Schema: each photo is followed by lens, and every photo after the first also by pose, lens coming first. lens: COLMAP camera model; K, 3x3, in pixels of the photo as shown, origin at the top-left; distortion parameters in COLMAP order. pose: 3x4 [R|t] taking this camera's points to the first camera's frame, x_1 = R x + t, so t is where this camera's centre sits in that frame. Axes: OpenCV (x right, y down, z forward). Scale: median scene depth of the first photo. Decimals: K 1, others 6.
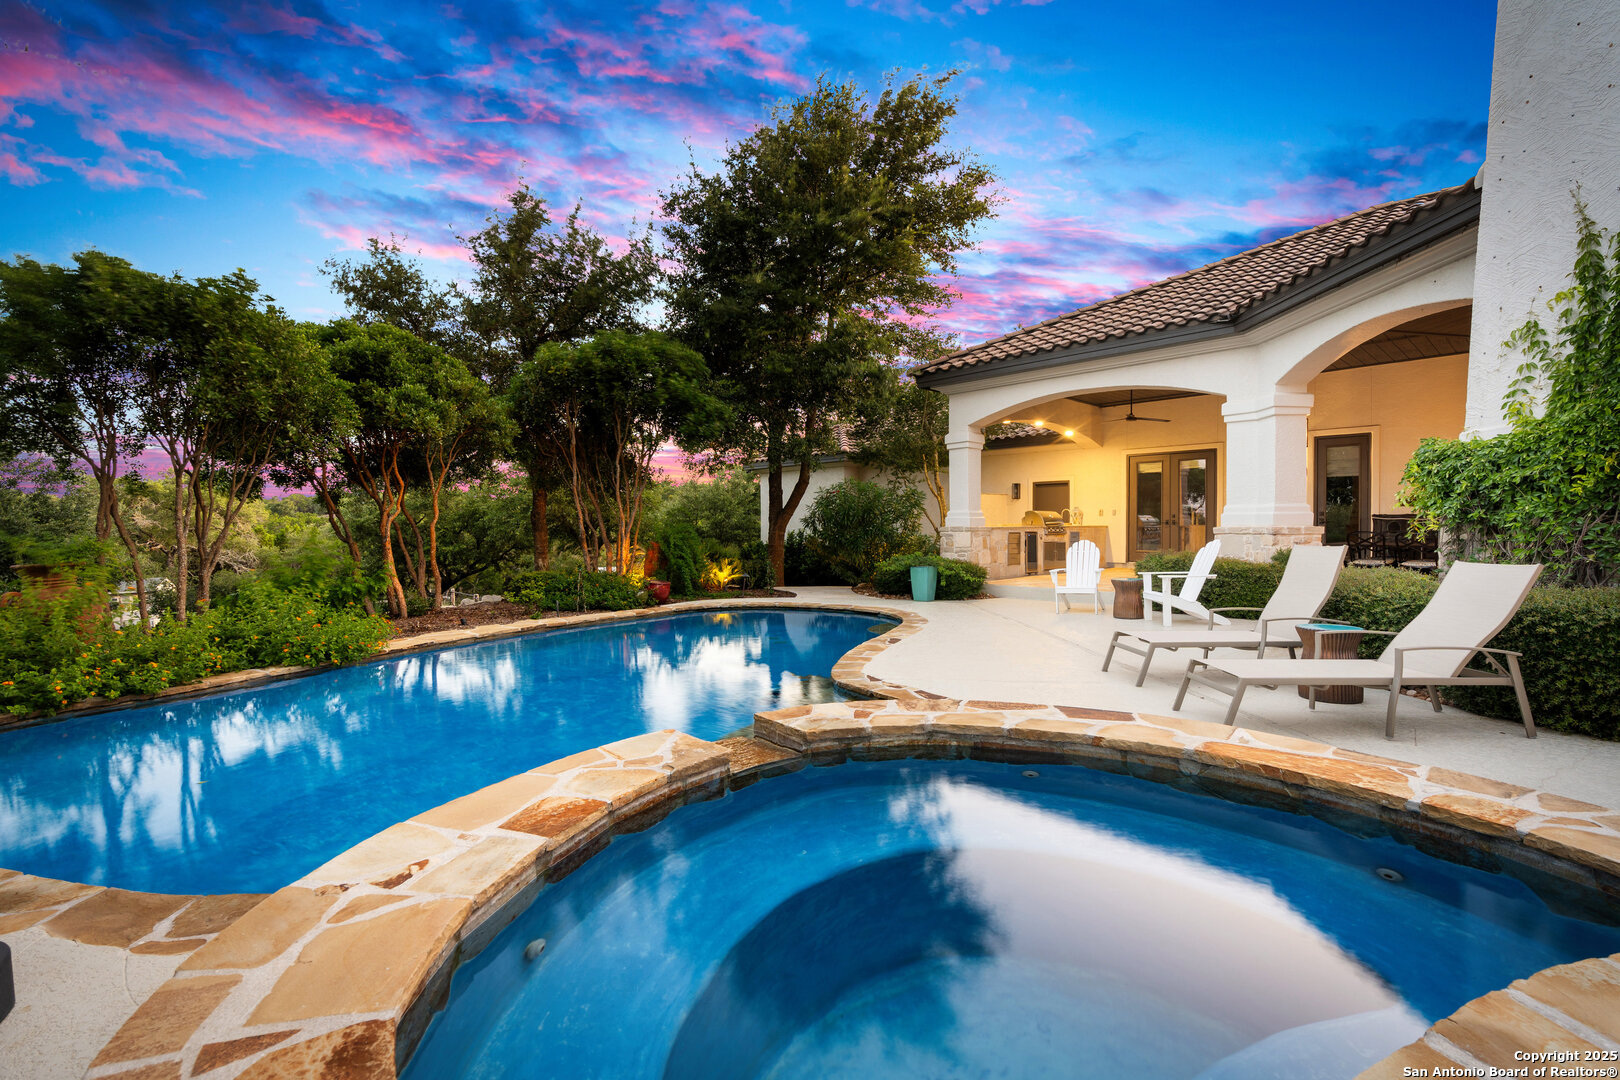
lens RADIAL K [[733.9, 0, 814.4], [0, 733.9, 533.9], [0, 0, 1]] dist [-0.004064, -0.000601]
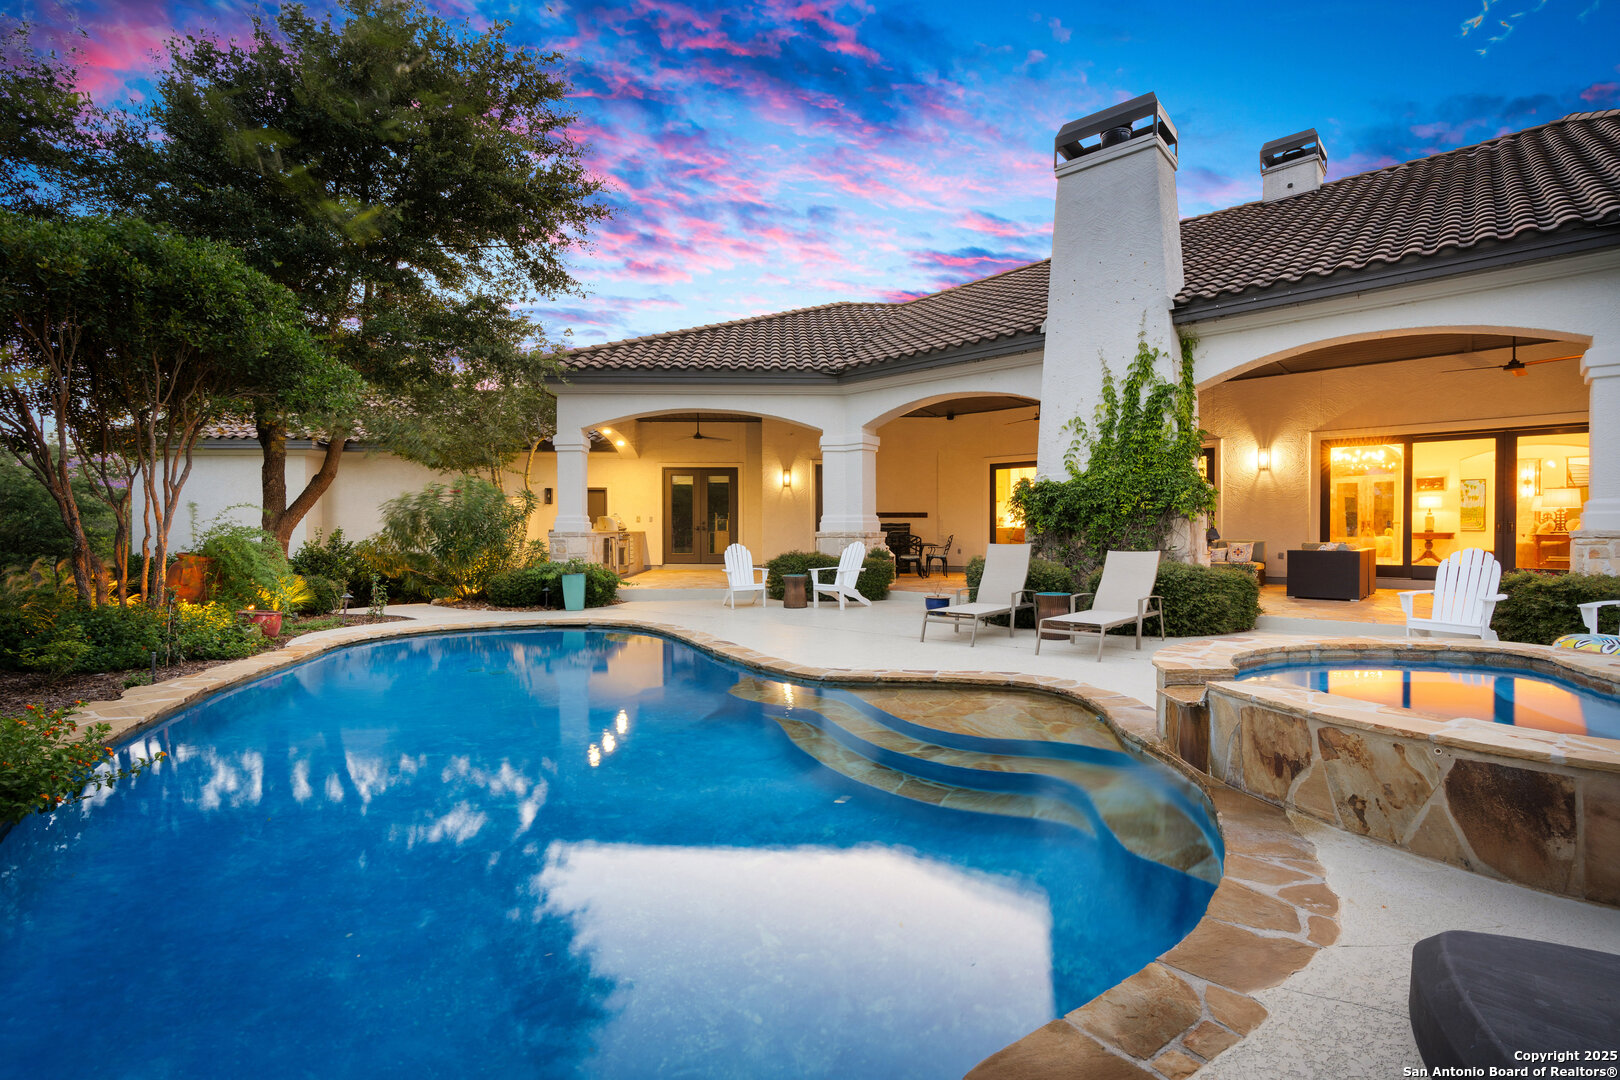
lens RADIAL K [[733.9, 0, 814.4], [0, 733.9, 533.9], [0, 0, 1]] dist [-0.004064, -0.000601]
pose [[0.646218, -0.001404, 0.763152, -0.619973], [0.007764, 0.999959, -0.004734, -0.000451], [-0.763114, 0.008984, 0.646202, 0.251724]]
